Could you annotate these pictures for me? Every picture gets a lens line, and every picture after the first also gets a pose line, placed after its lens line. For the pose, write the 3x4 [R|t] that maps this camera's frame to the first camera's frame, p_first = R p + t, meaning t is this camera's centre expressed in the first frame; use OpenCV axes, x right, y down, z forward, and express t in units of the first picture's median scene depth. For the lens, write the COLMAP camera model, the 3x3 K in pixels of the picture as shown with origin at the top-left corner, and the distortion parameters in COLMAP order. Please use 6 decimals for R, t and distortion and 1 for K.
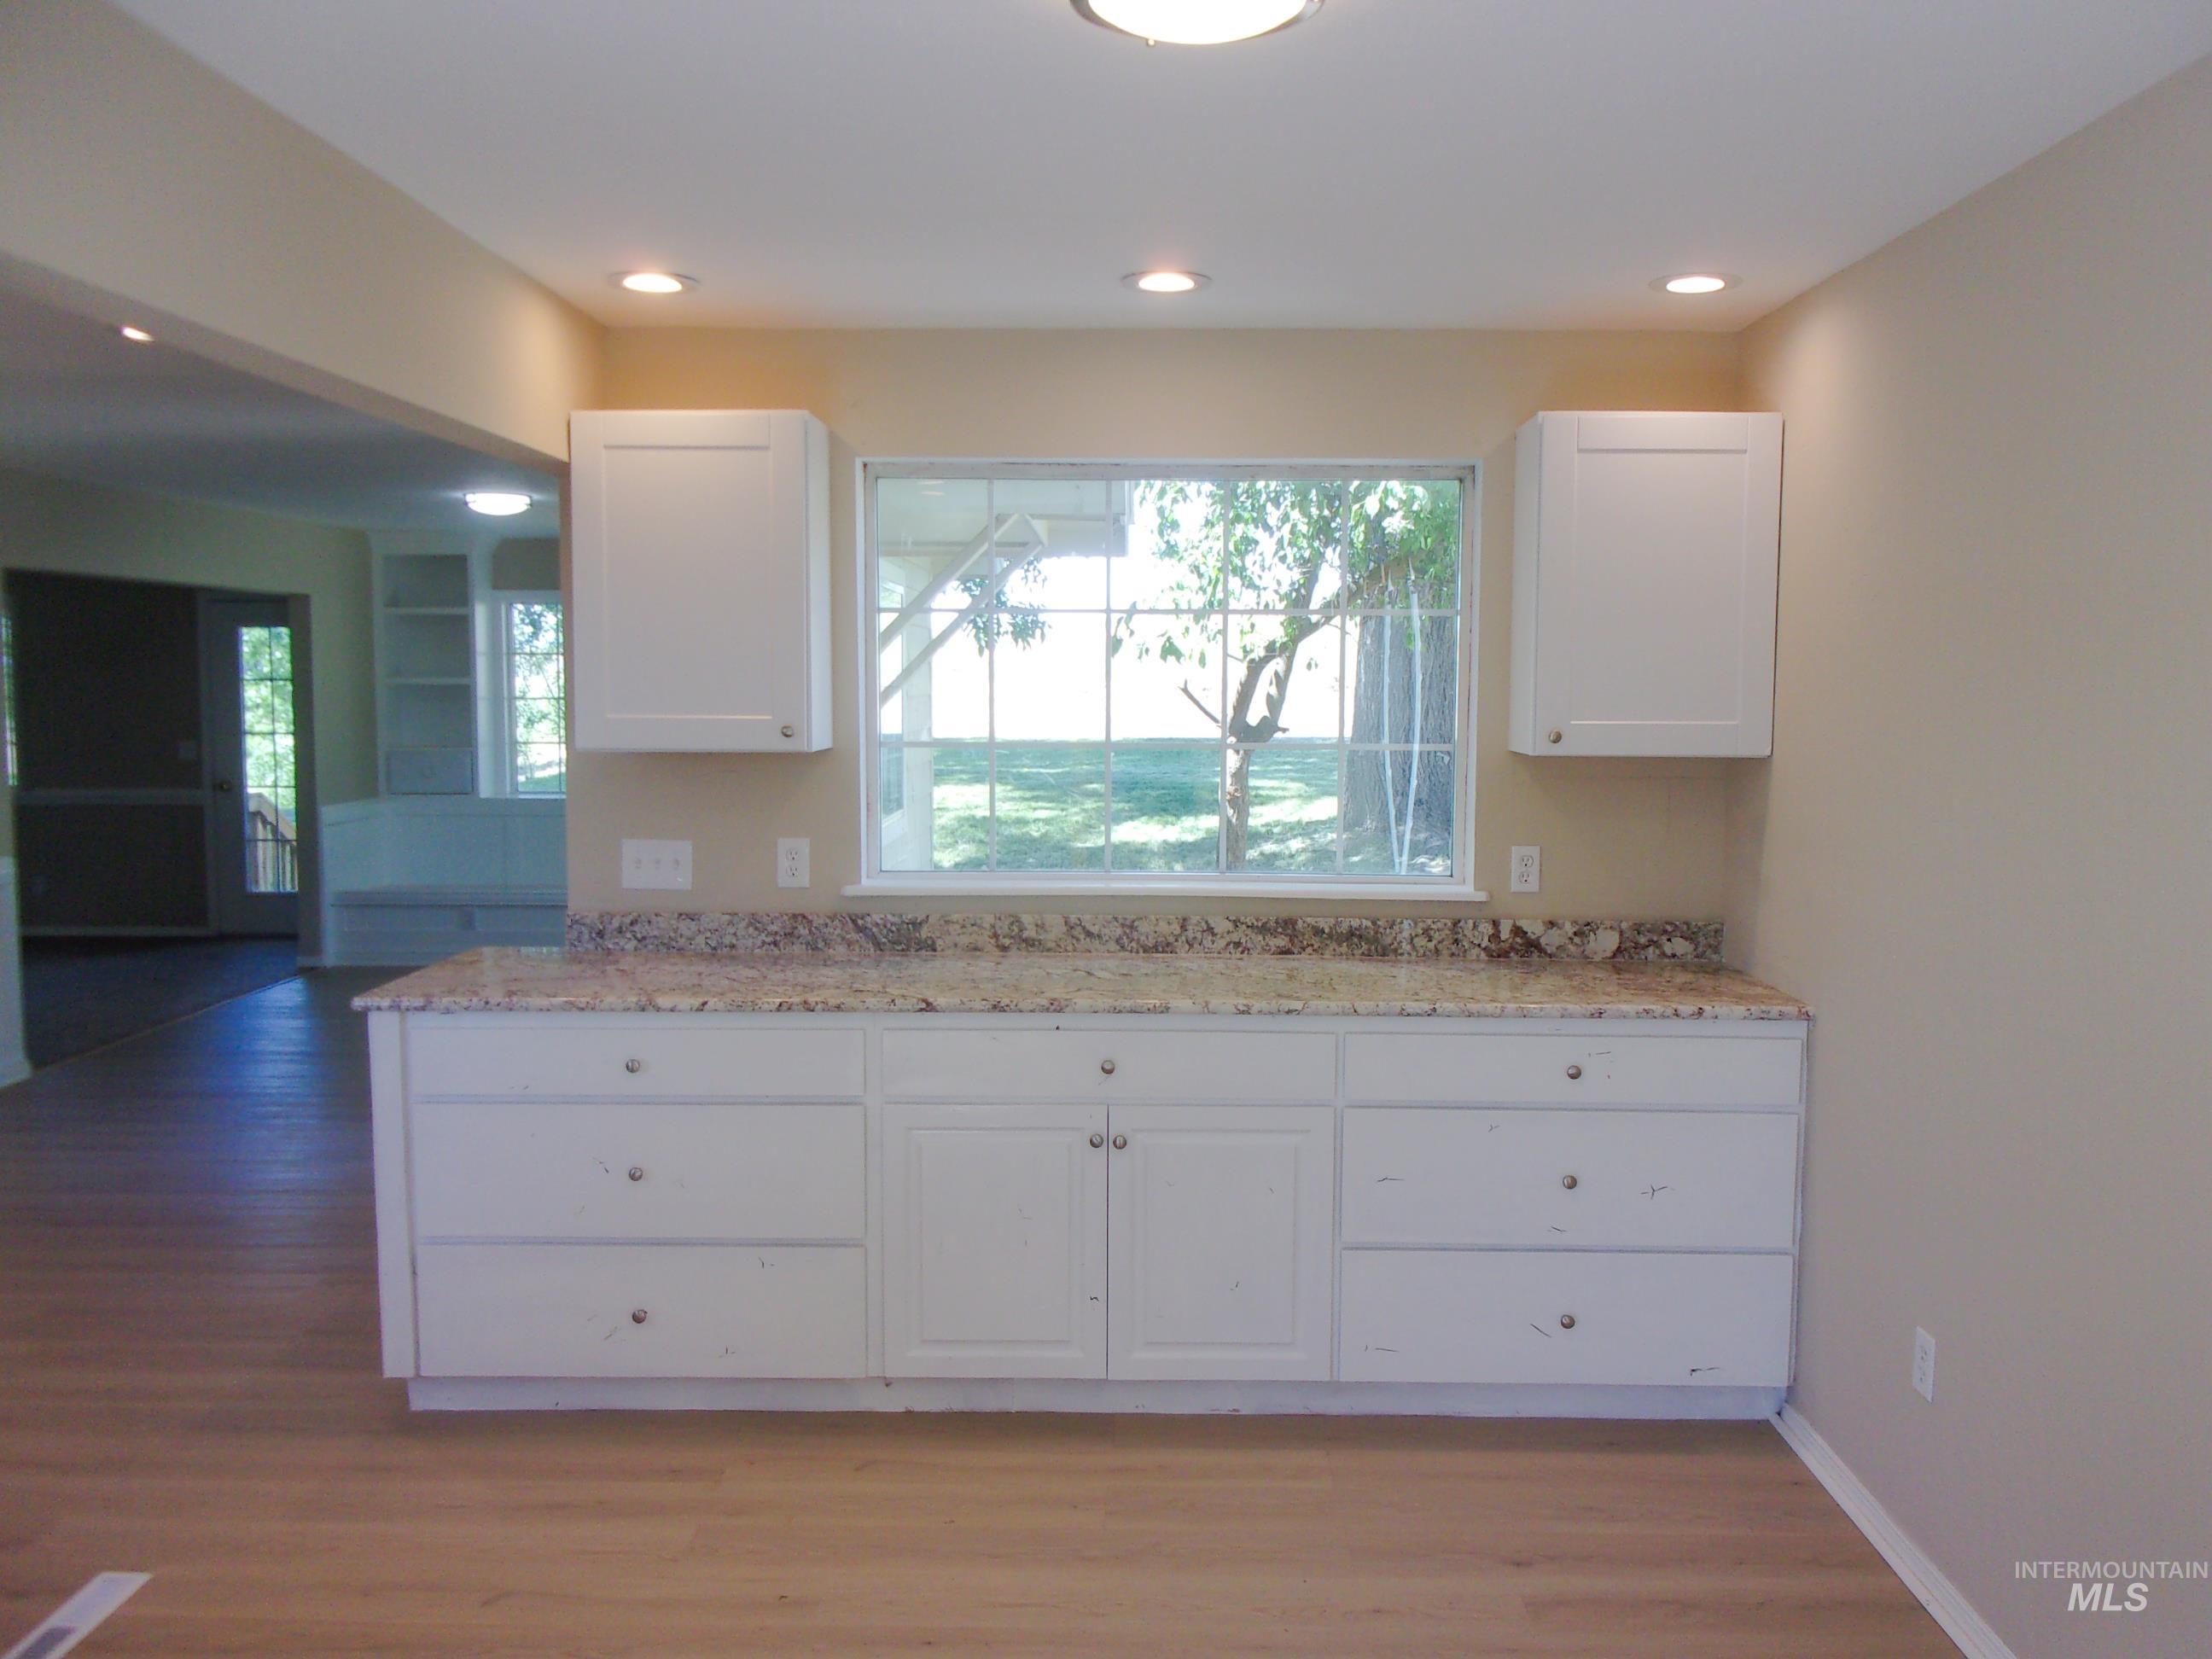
lens RADIAL K [[1824.3, 0, 1101.7], [0, 1824.3, 822.5], [0, 0, 1]] dist [0.012375, -0.050694]
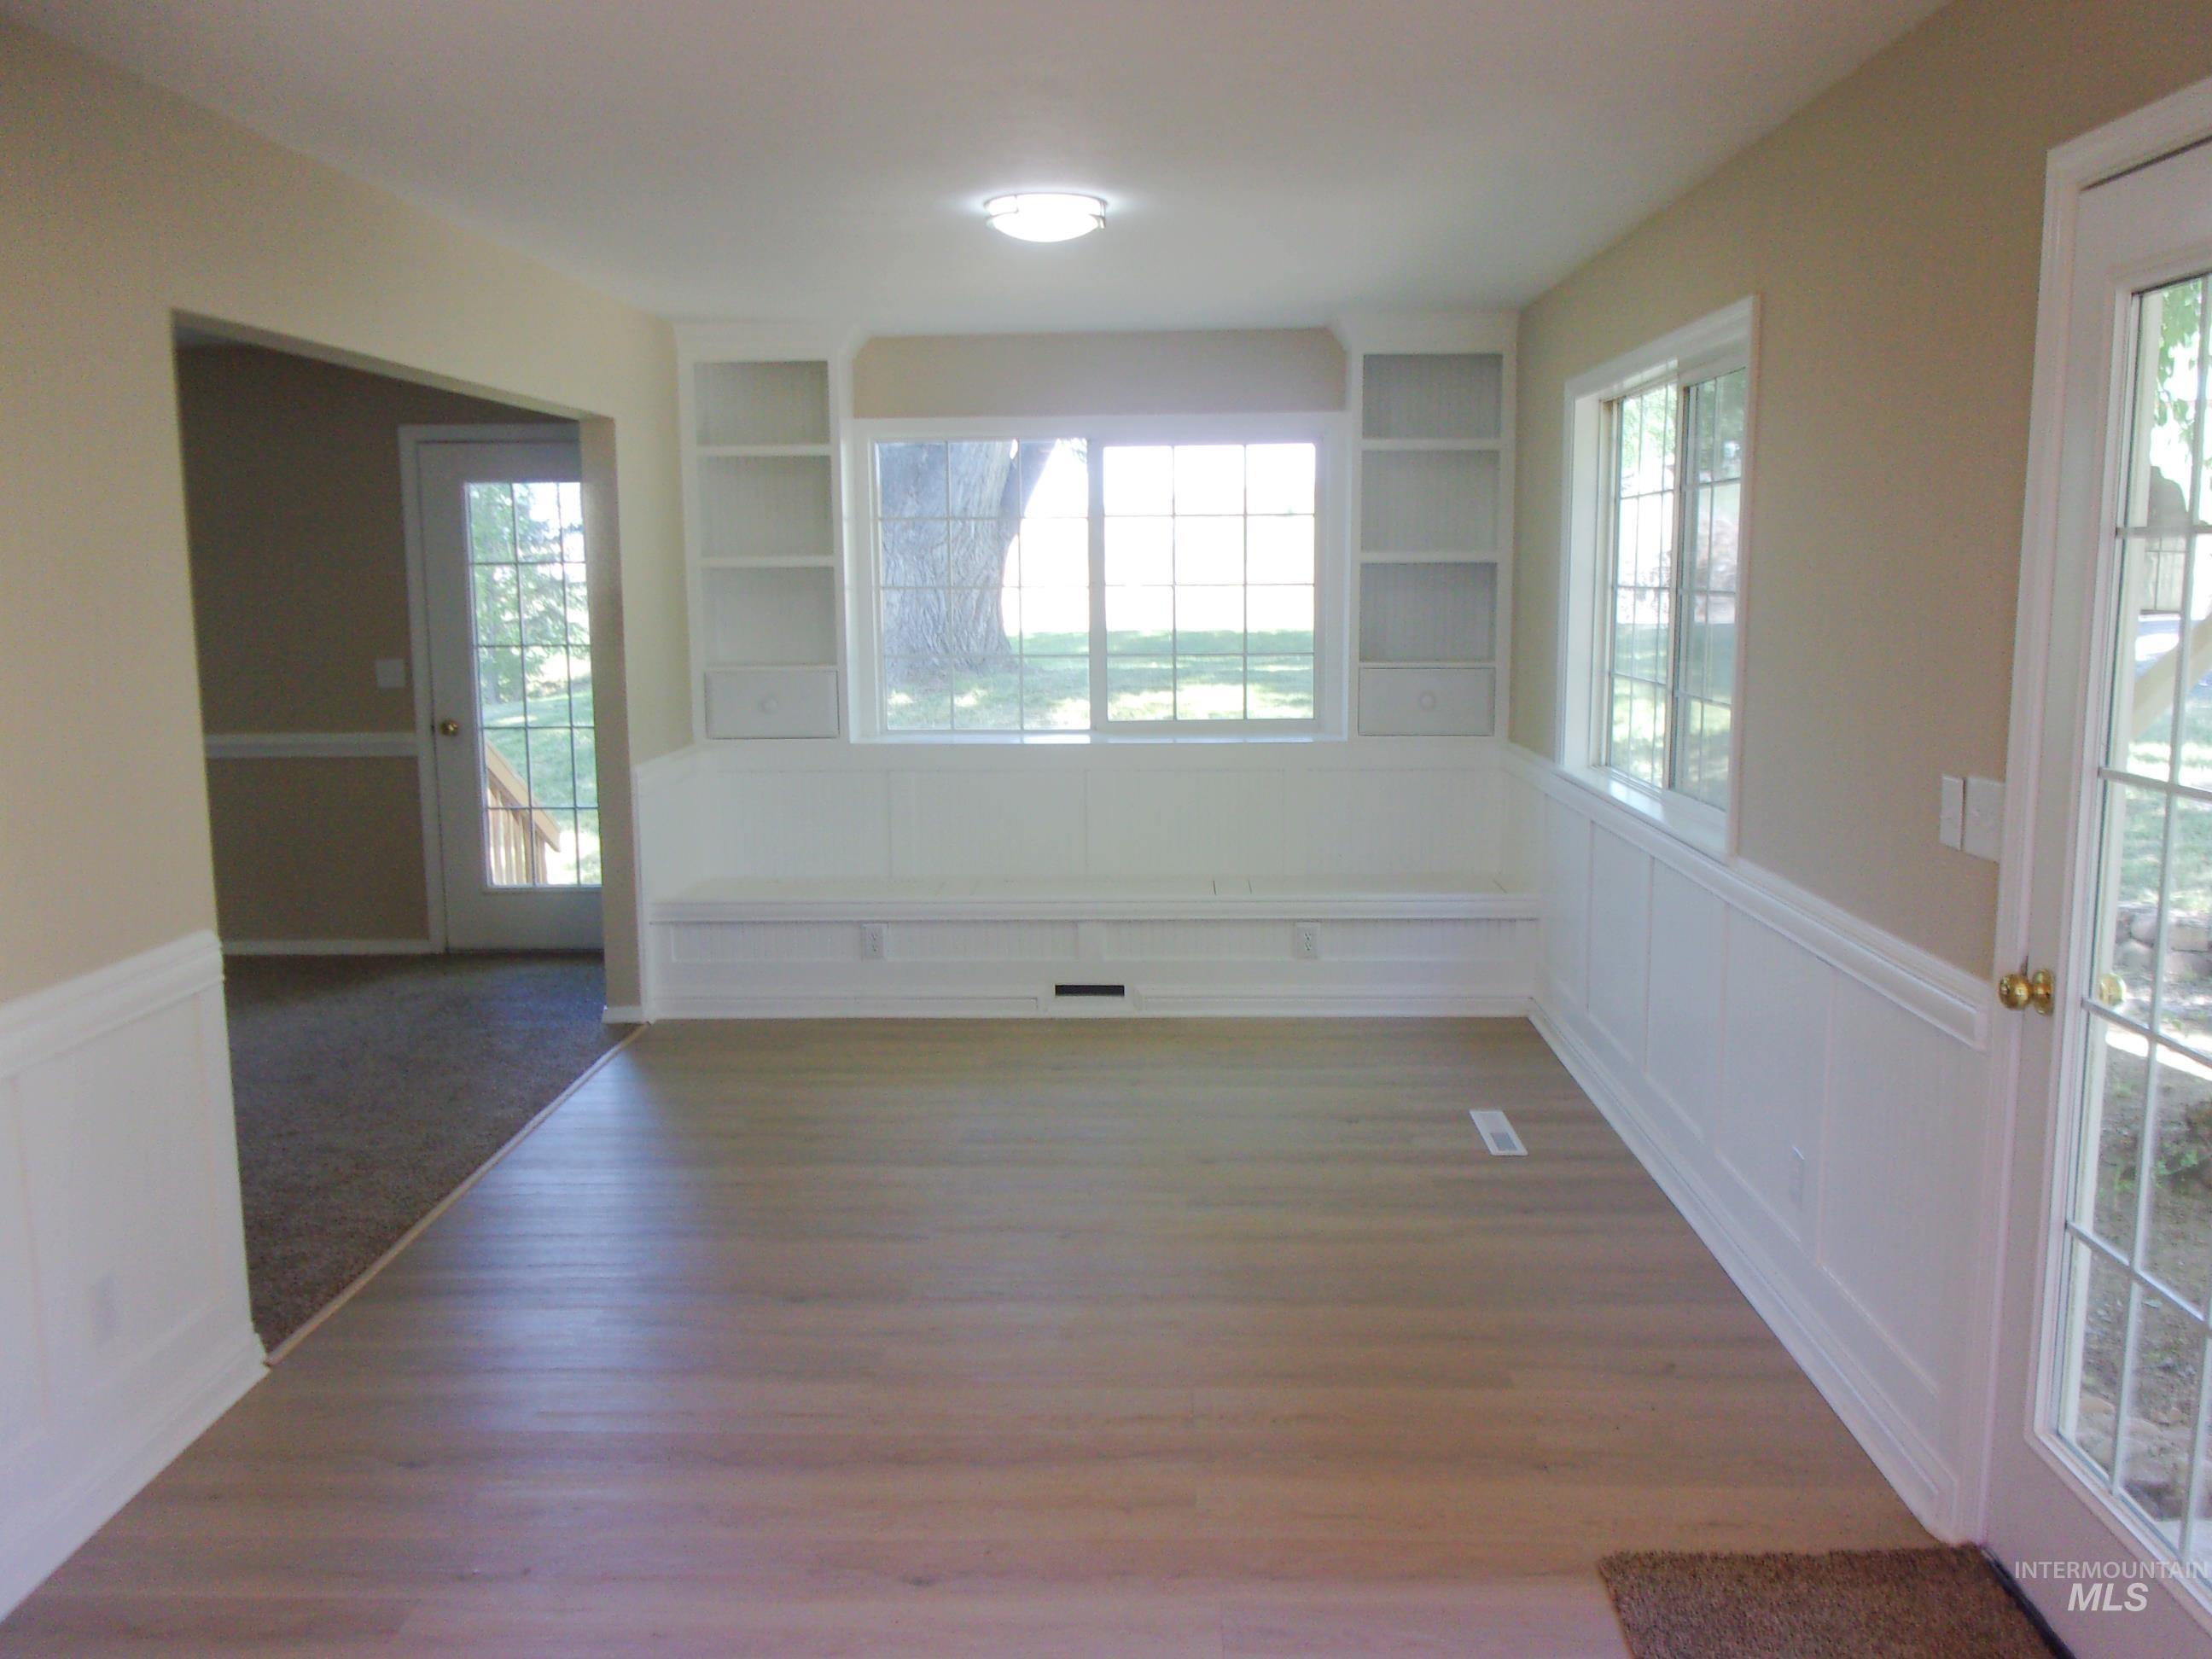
lens RADIAL K [[1824.3, 0, 1109.9], [0, 1824.3, 839.3], [0, 0, 1]] dist [0.012375, -0.050694]
pose [[0.999894, -0.008880, -0.011529, -0.243501], [0.009692, 0.997326, 0.072440, -0.025743], [0.010855, -0.072544, 0.997306, 0.356575]]
